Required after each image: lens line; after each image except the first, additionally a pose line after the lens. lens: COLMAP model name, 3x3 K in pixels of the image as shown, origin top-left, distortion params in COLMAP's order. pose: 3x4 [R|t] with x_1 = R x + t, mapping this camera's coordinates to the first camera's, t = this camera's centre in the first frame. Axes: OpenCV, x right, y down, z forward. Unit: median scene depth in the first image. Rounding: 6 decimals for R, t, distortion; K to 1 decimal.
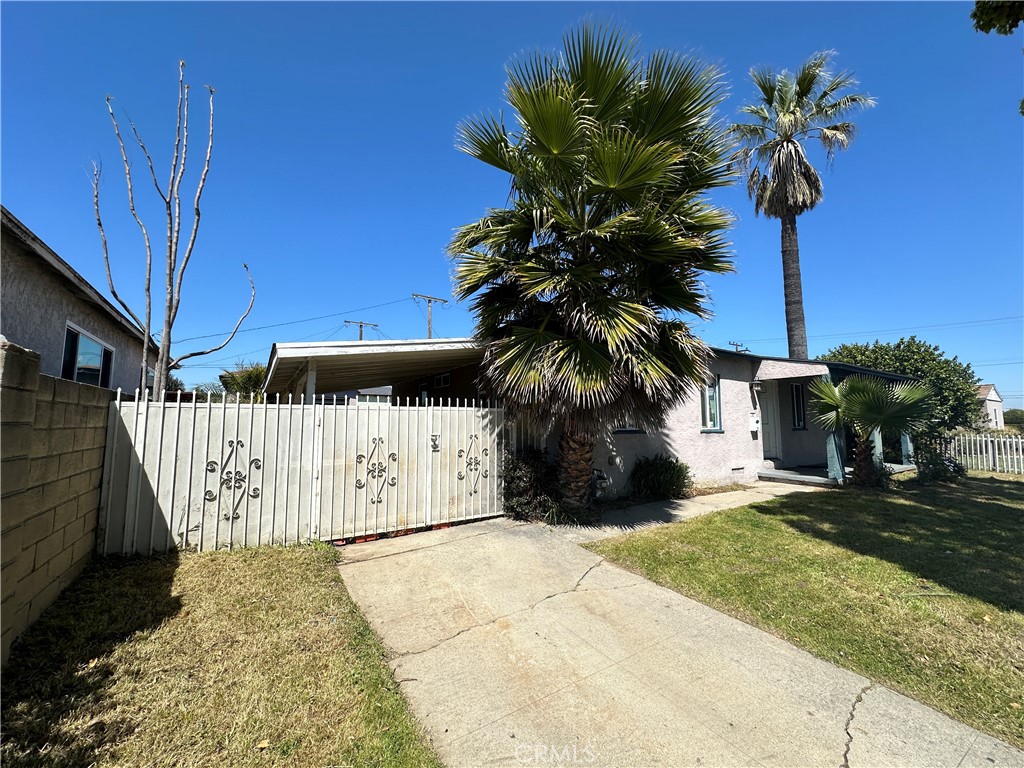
lens RADIAL K [[406.7, 0, 510.9], [0, 406.7, 384.9], [0, 0, 1]] dist [-0.004088, 0.000641]
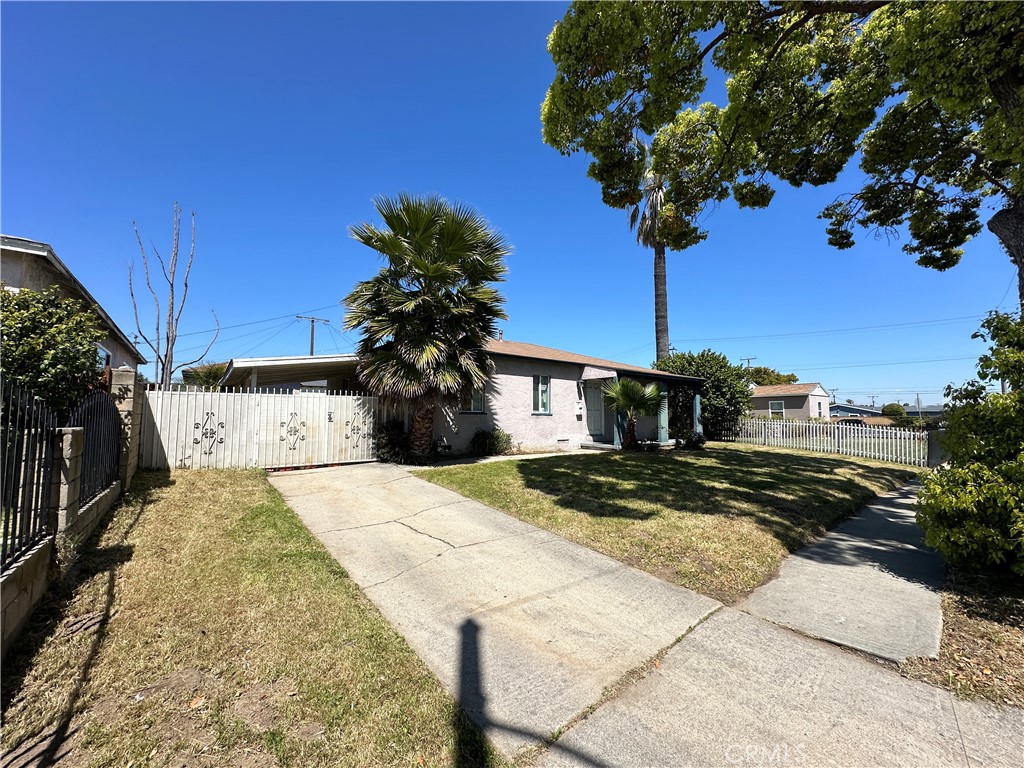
lens RADIAL K [[406.7, 0, 510.9], [0, 406.7, 384.9], [0, 0, 1]] dist [-0.004088, 0.000641]
pose [[0.996507, 0.011247, 0.082744, 0.407058], [-0.012983, 0.999706, 0.020464, -0.033400], [-0.082489, -0.021467, 0.996361, -0.726251]]
